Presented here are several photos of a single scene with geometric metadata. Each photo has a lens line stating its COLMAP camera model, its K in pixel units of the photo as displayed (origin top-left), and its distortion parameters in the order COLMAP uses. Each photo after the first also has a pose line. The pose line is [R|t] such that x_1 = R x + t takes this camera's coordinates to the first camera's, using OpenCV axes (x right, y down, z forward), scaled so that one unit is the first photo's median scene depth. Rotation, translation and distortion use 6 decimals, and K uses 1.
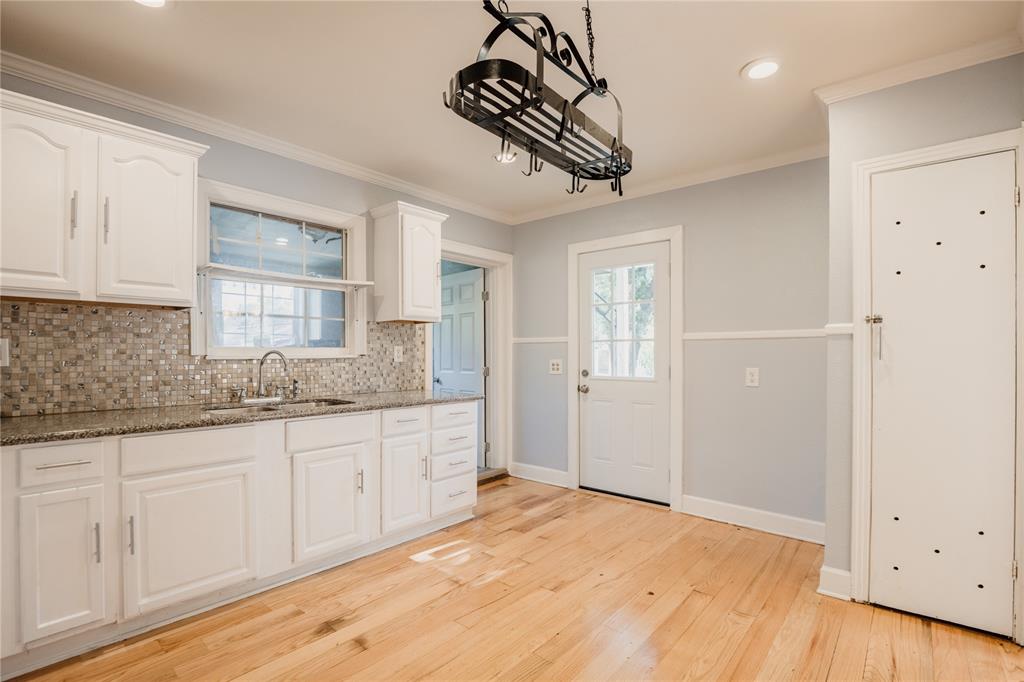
lens RADIAL K [[490.4, 0, 483.9], [0, 490.4, 352.5], [0, 0, 1]] dist [-0.020993, 0.000158]
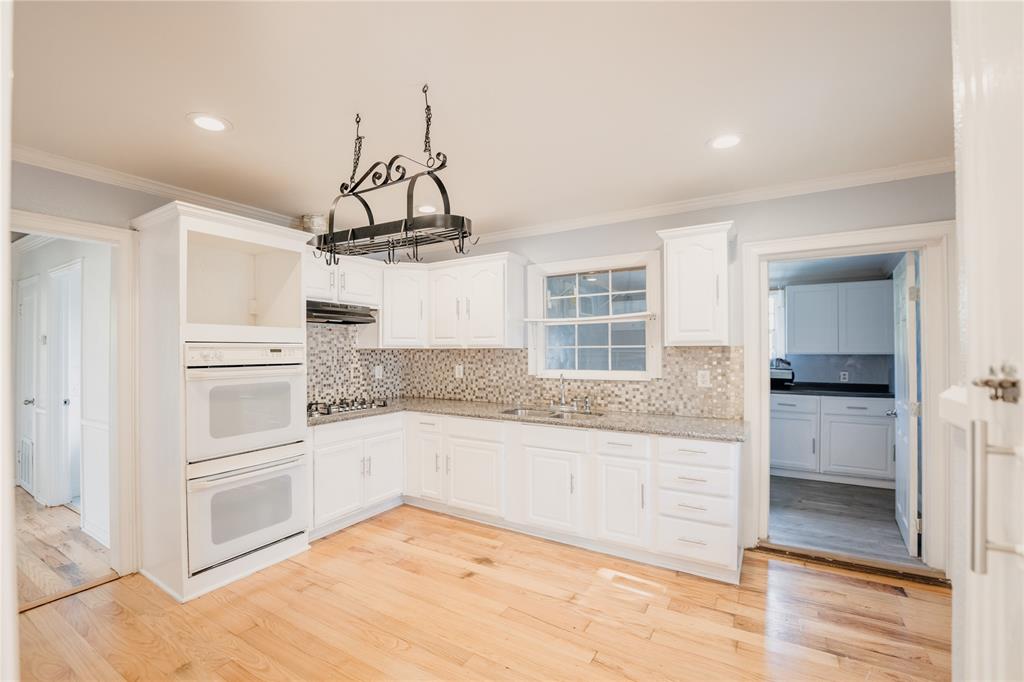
lens RADIAL K [[444.8, 0, 512.0], [0, 444.8, 341.0], [0, 0, 1]] dist [-0.019037, -0.000099]
pose [[0.189716, -0.025426, -0.981510, 0.680943], [0.002067, 0.999673, -0.025497, -0.055572], [0.981837, 0.002808, 0.189707, 0.521919]]
